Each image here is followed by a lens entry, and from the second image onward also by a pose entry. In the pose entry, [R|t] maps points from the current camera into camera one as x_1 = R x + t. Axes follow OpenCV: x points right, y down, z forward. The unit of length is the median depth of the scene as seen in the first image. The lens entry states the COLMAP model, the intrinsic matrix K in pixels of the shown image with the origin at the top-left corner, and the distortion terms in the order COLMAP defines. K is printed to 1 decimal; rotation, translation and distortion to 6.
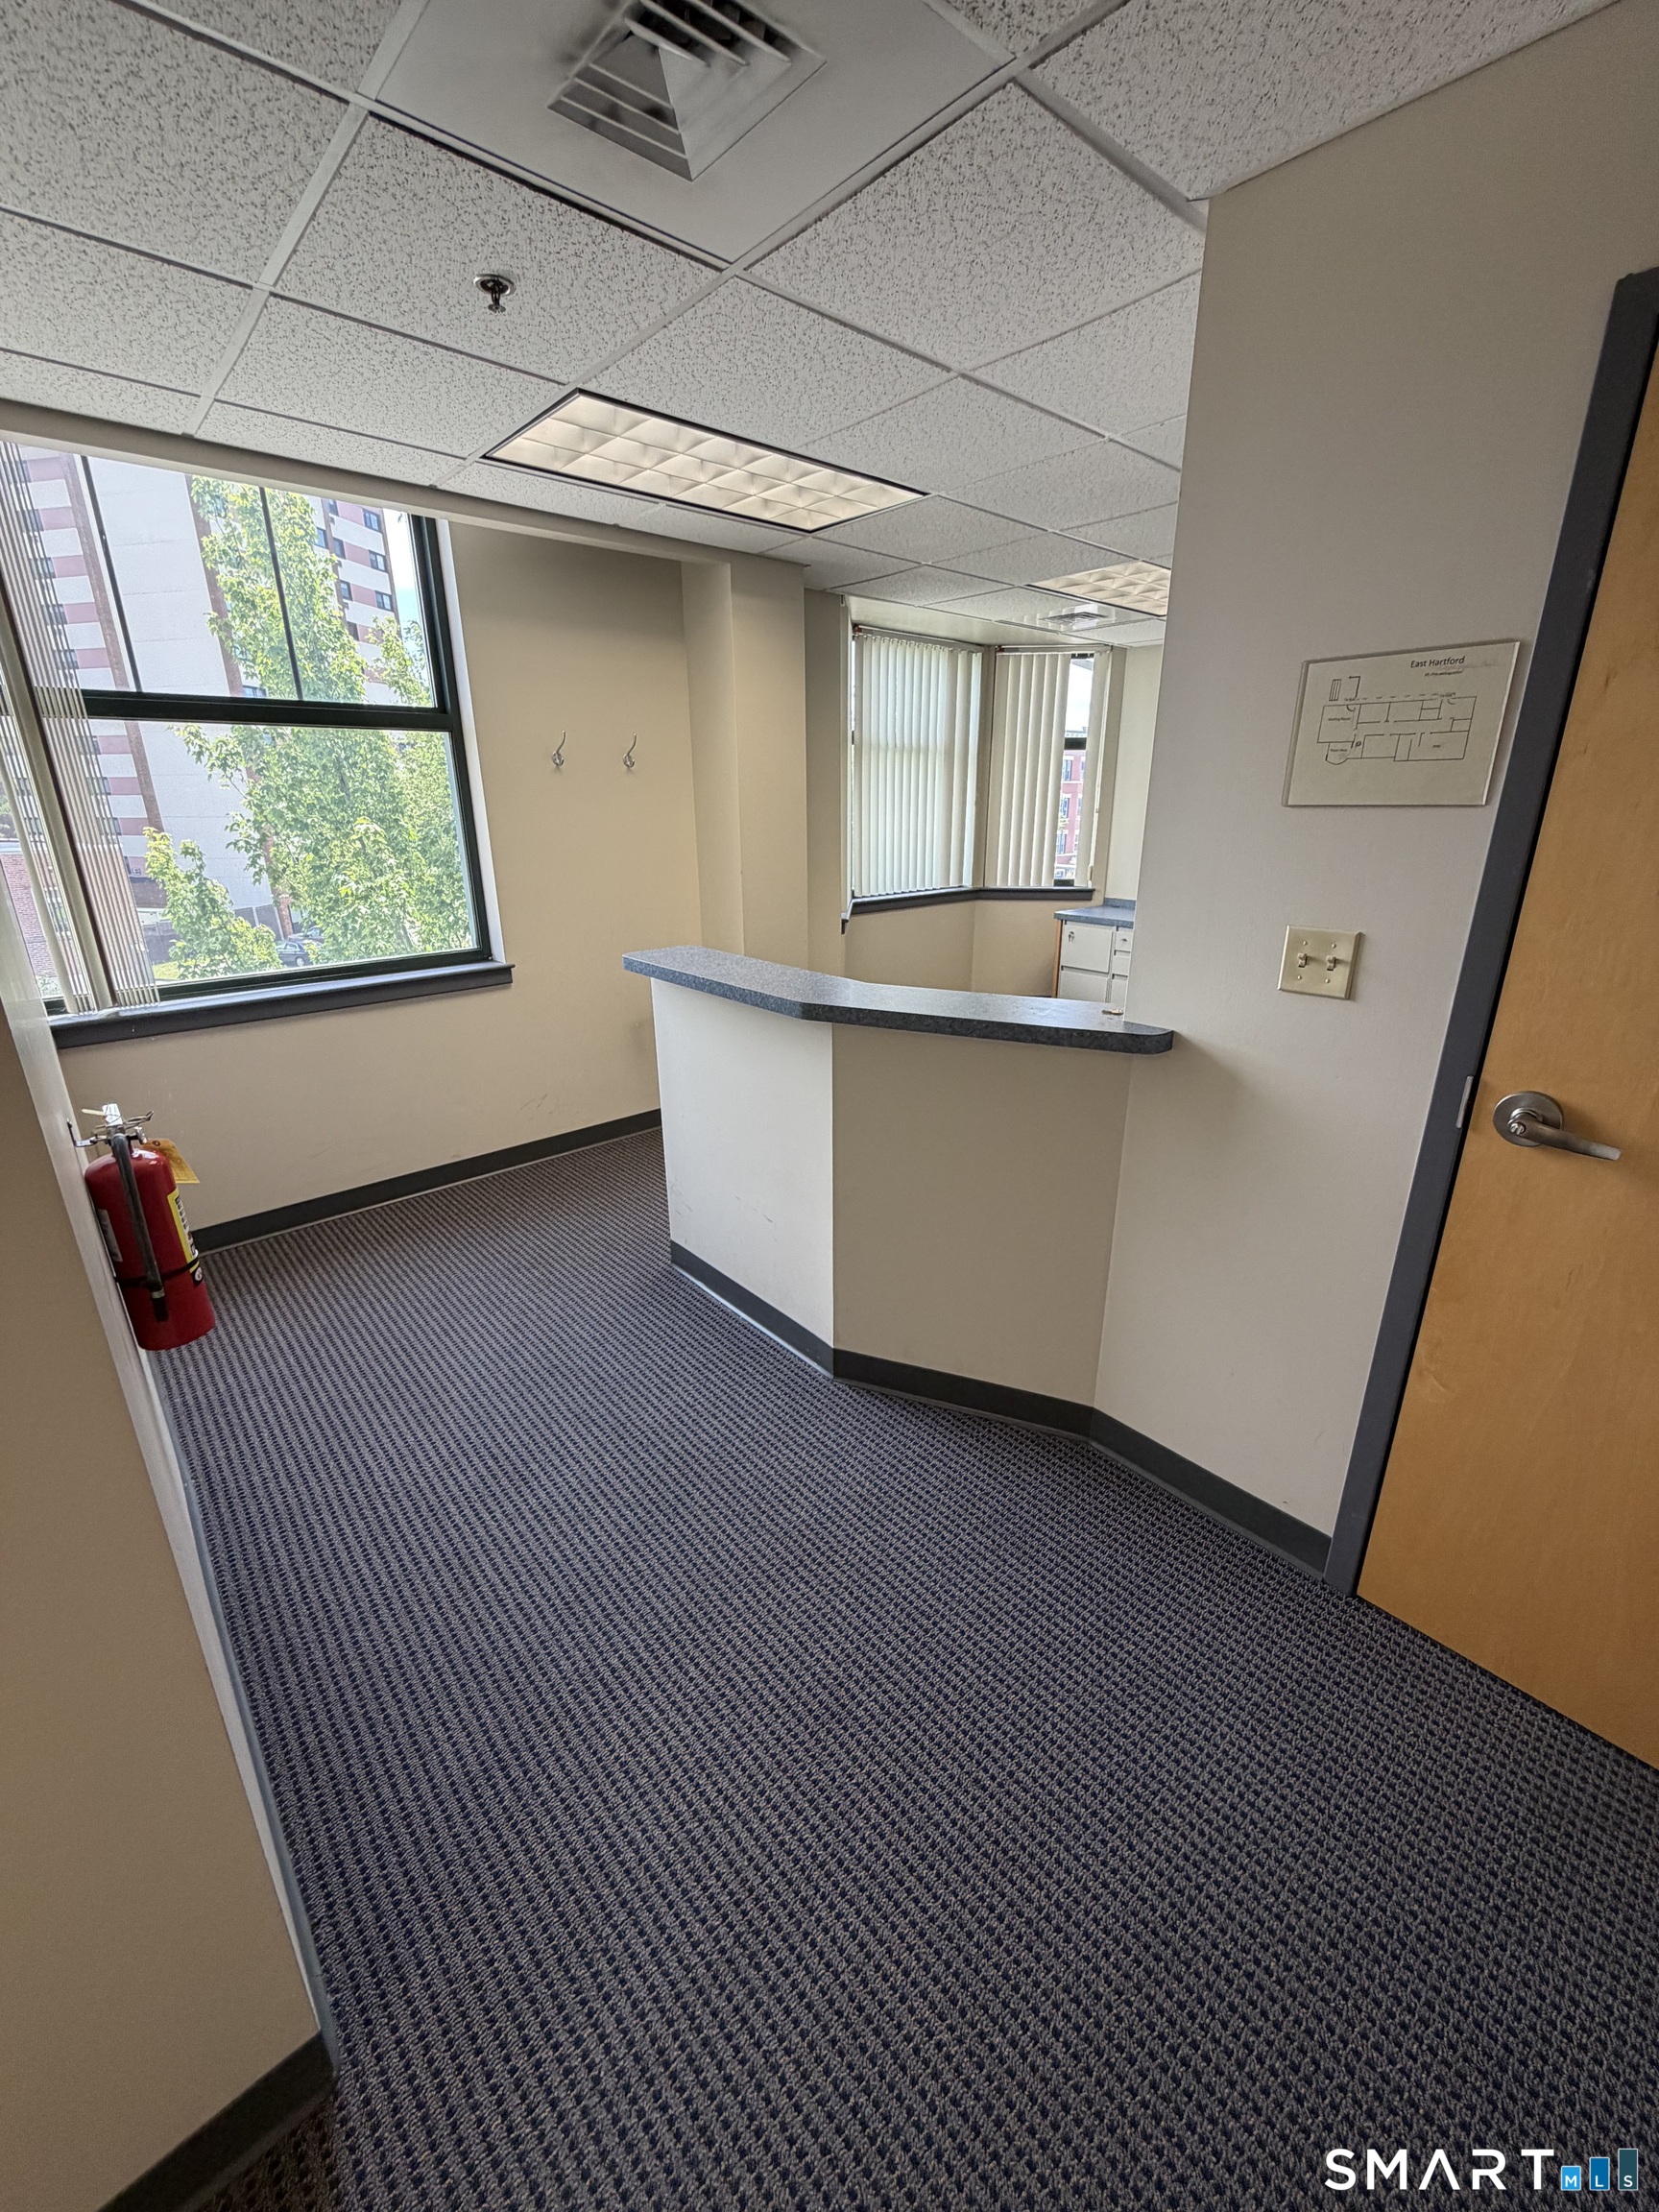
lens RADIAL K [[885.1, 0, 831.2], [0, 885.1, 1091.8], [0, 0, 1]] dist [0.010502, -0.000064]
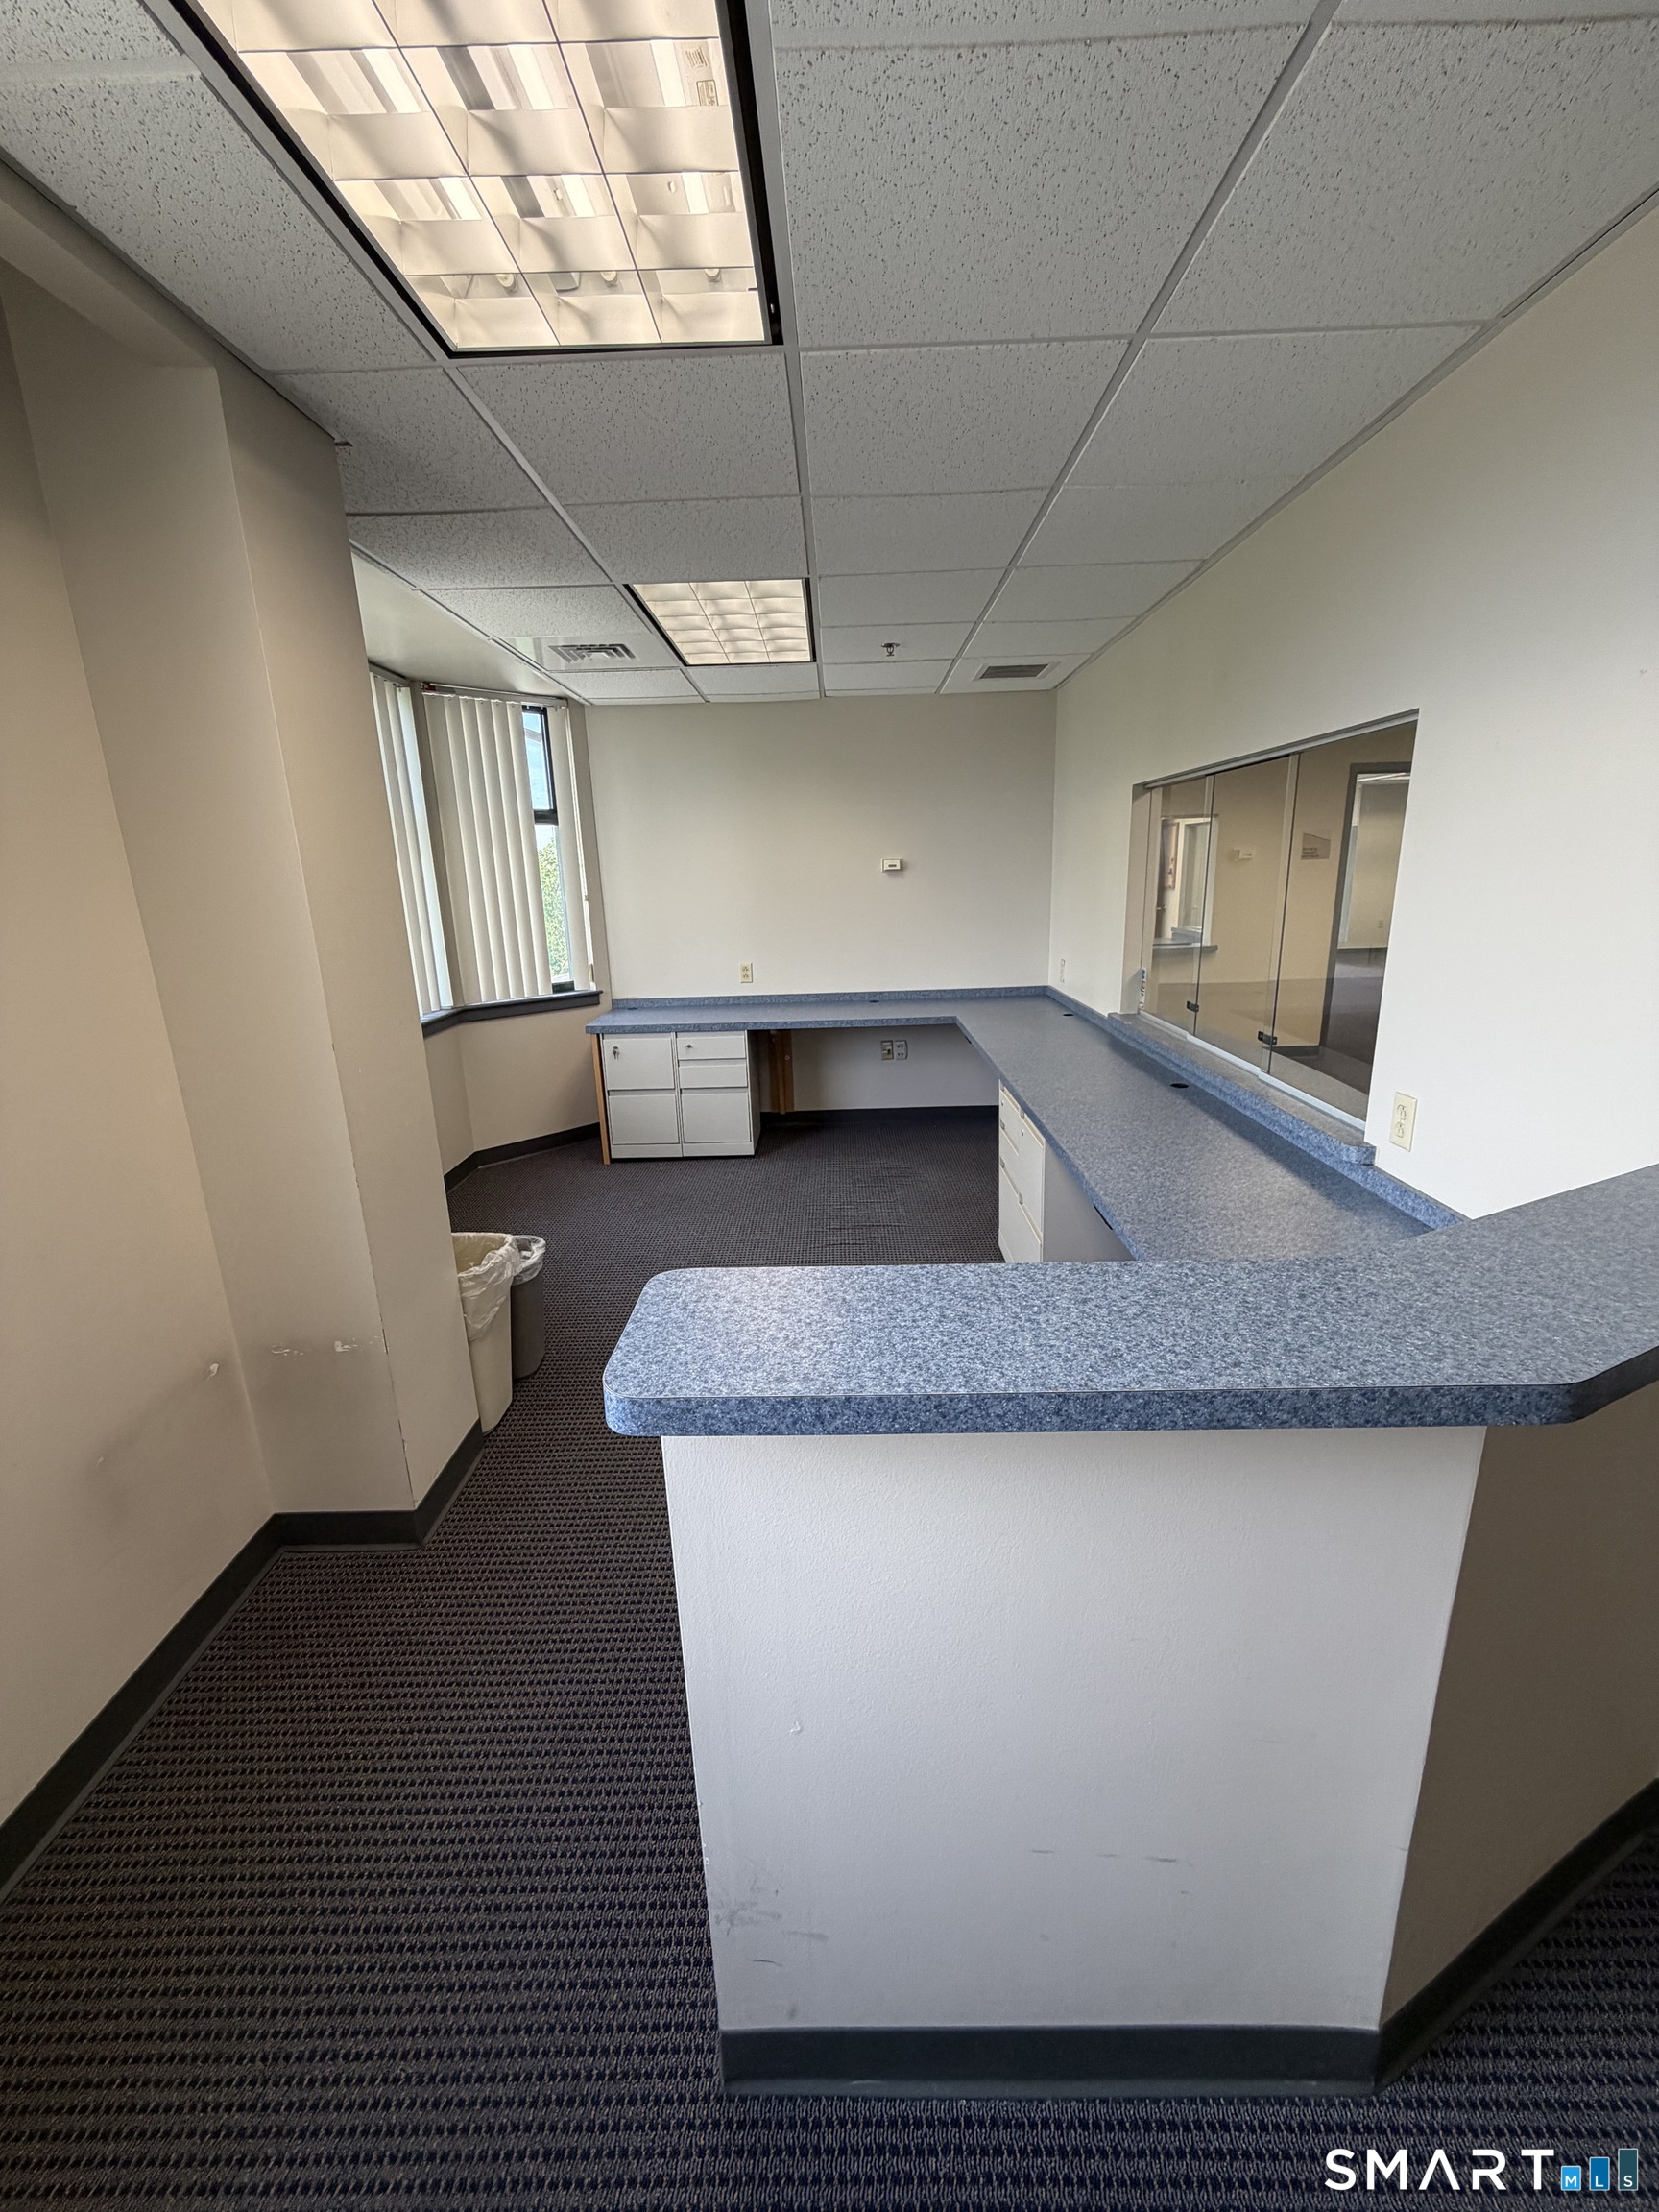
lens RADIAL K [[885.1, 0, 831.2], [0, 885.1, 1091.8], [0, 0, 1]] dist [0.010502, -0.000064]
pose [[0.671753, -0.193749, 0.714989, -0.170162], [0.257231, 0.966140, 0.020130, -0.106501], [-0.694680, 0.170395, 0.698845, 0.315369]]
